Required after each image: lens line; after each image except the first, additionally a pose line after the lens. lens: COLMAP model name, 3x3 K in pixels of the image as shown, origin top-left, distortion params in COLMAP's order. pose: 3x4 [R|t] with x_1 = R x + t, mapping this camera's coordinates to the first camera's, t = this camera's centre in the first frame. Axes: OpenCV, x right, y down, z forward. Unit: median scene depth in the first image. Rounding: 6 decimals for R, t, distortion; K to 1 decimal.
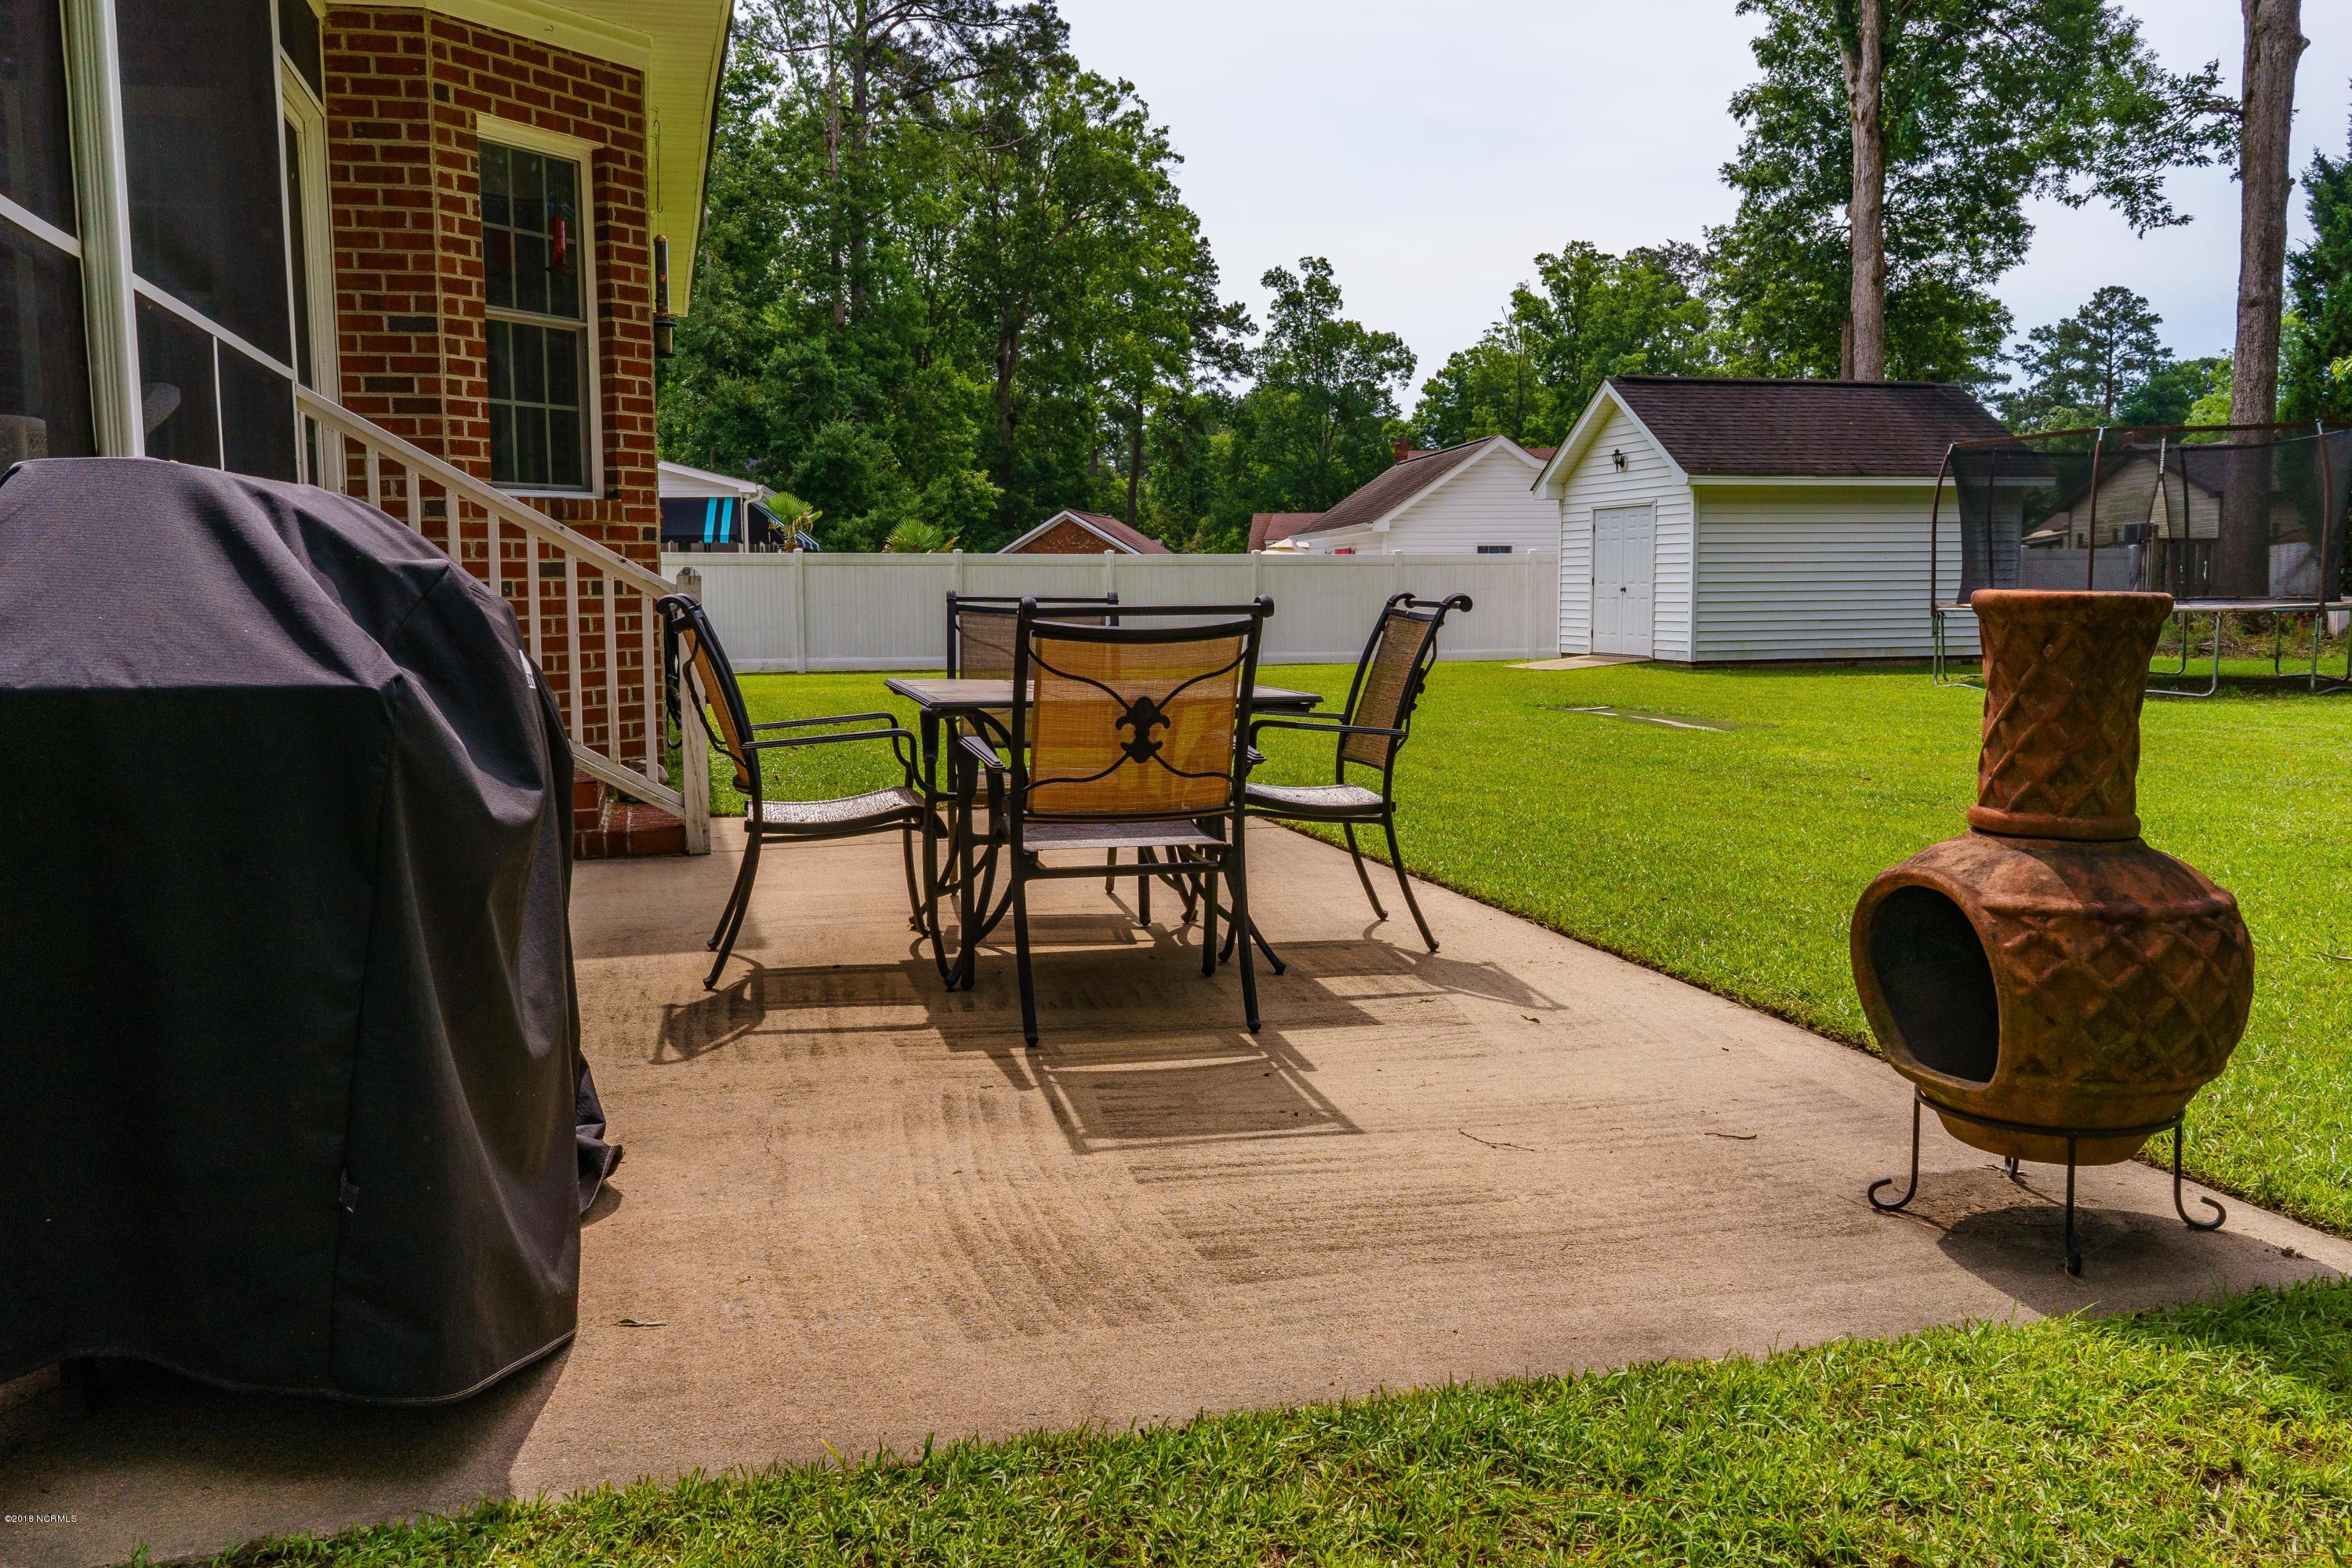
lens RADIAL K [[1863.4, 0, 1164.9], [0, 1863.4, 782.3], [0, 0, 1]] dist [-0.015823, -0.000715]
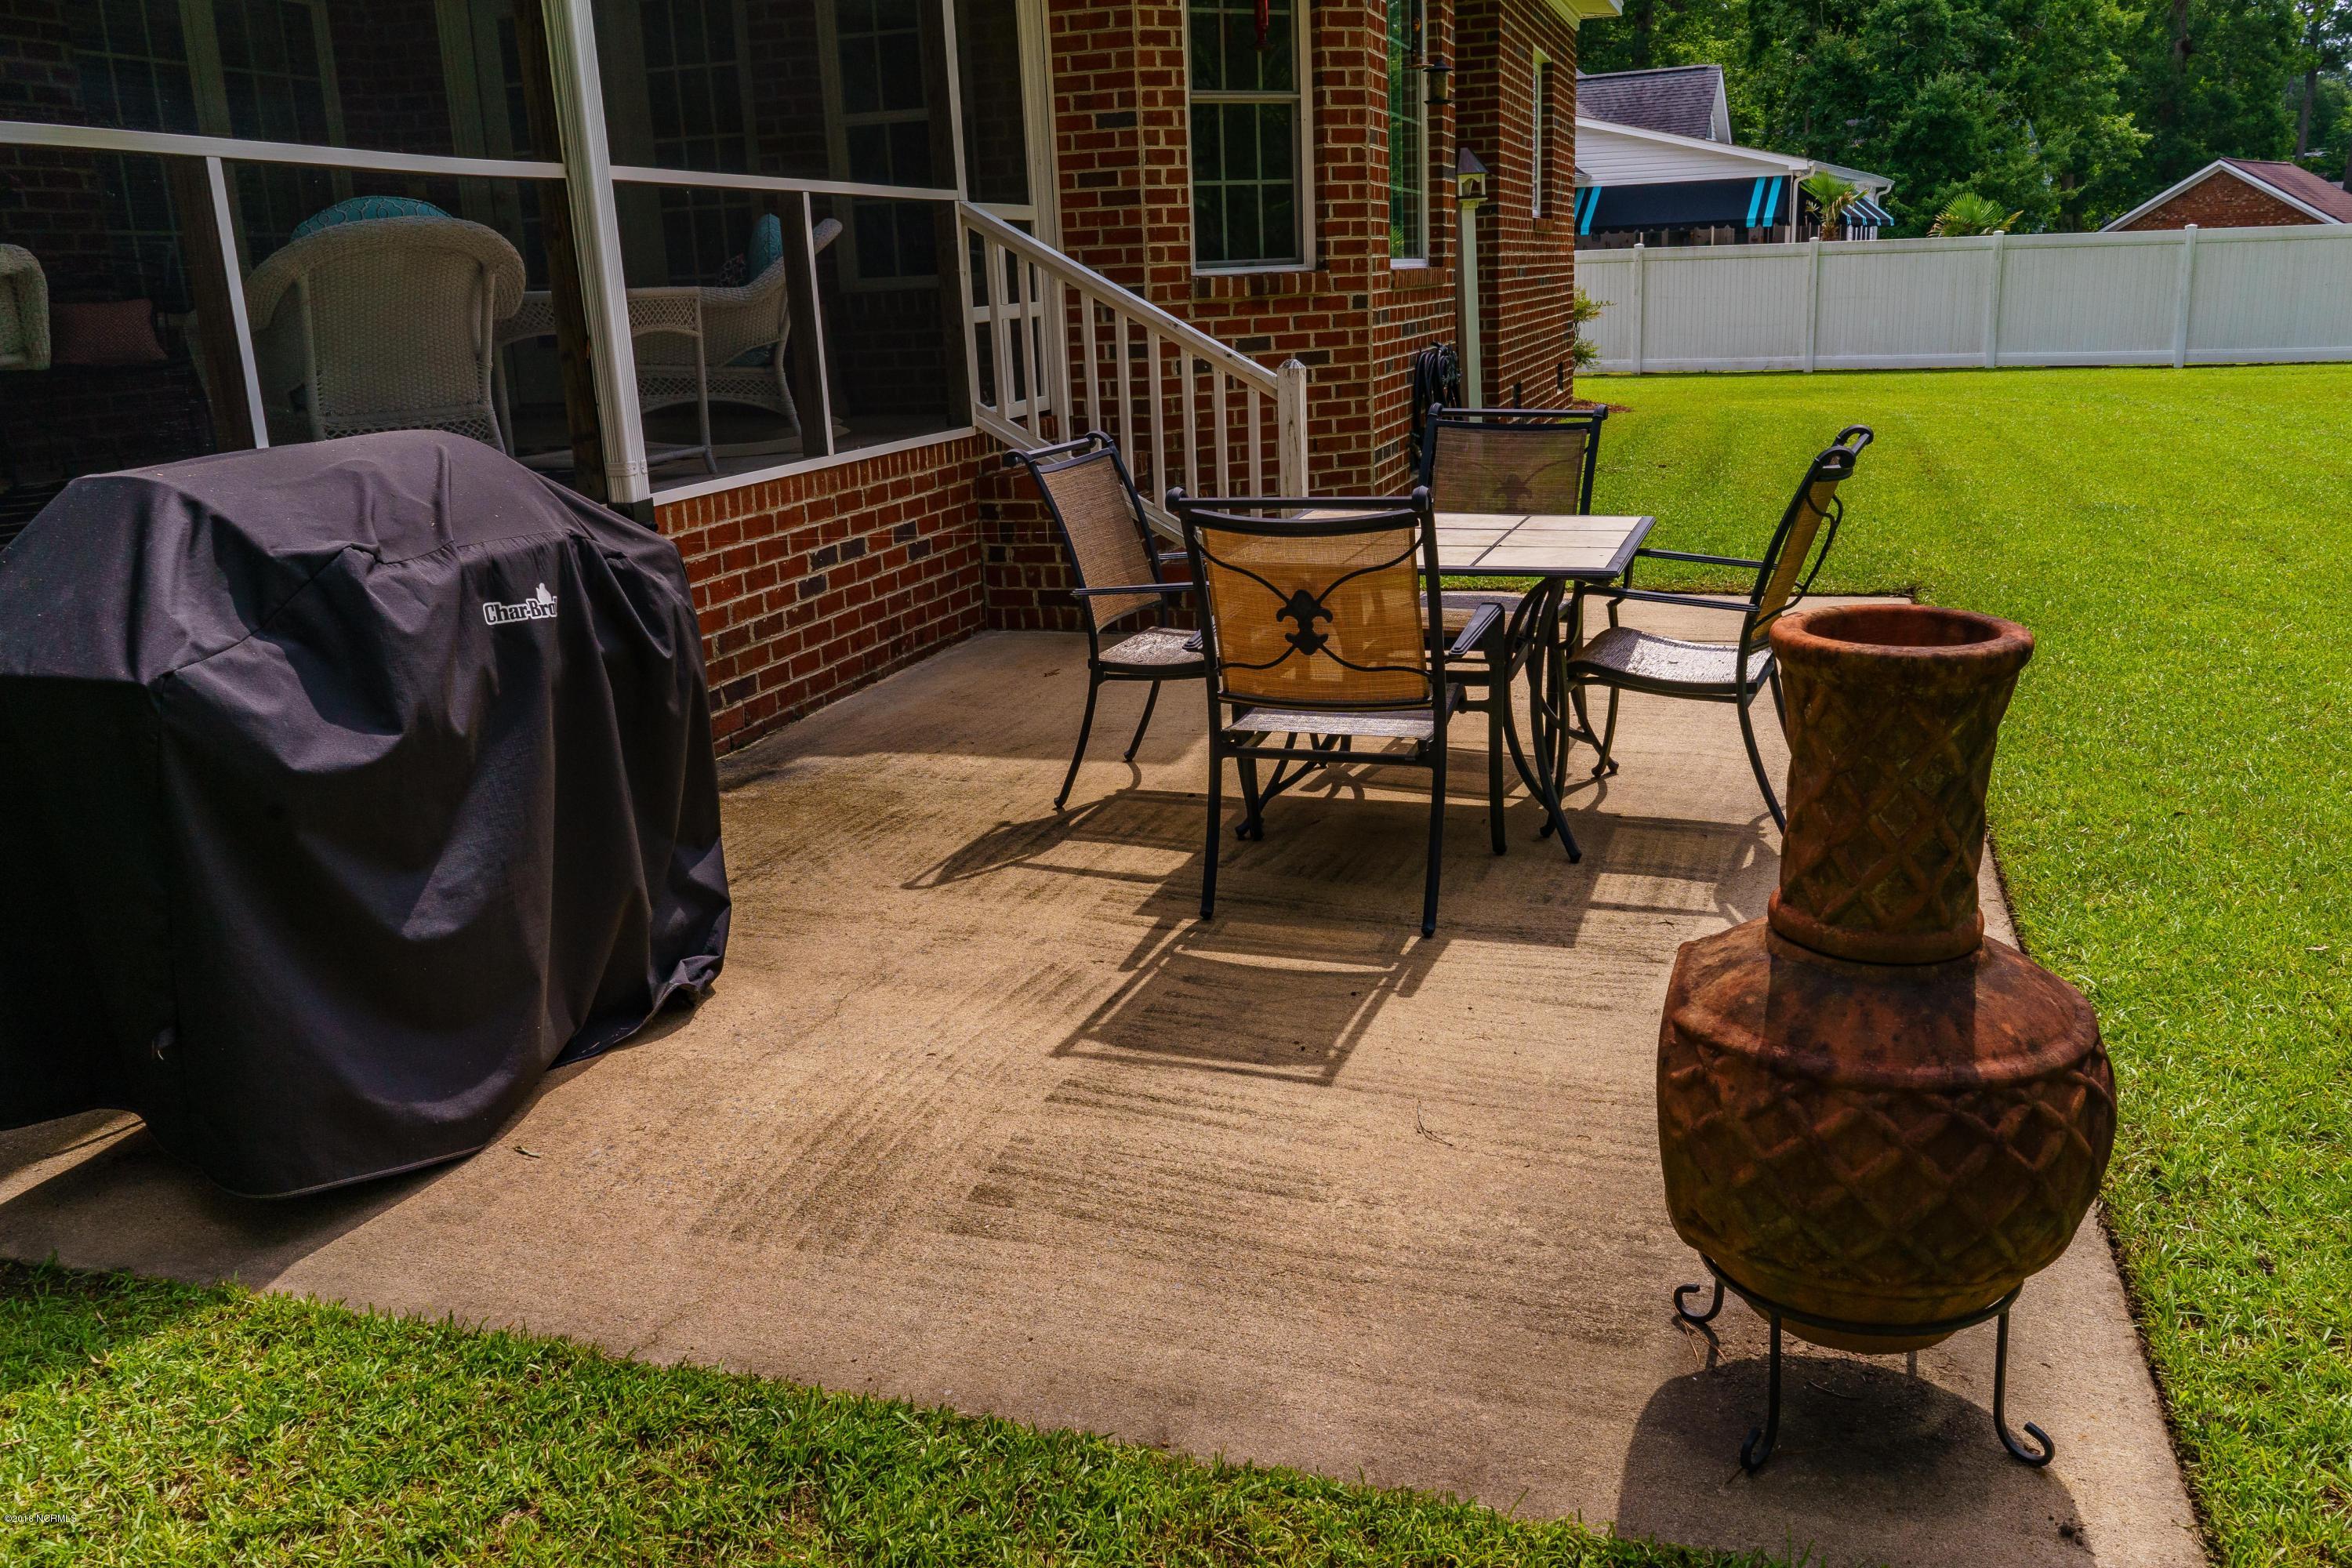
lens RADIAL K [[1837.5, 0, 1176.0], [0, 1837.5, 784.0], [0, 0, 1]] dist [-0.014651, -0.002504]
pose [[0.841729, 0.115593, -0.527381, 0.230477], [-0.022063, 0.983360, 0.180322, -0.060171], [0.539450, -0.140146, 0.830273, 0.079830]]
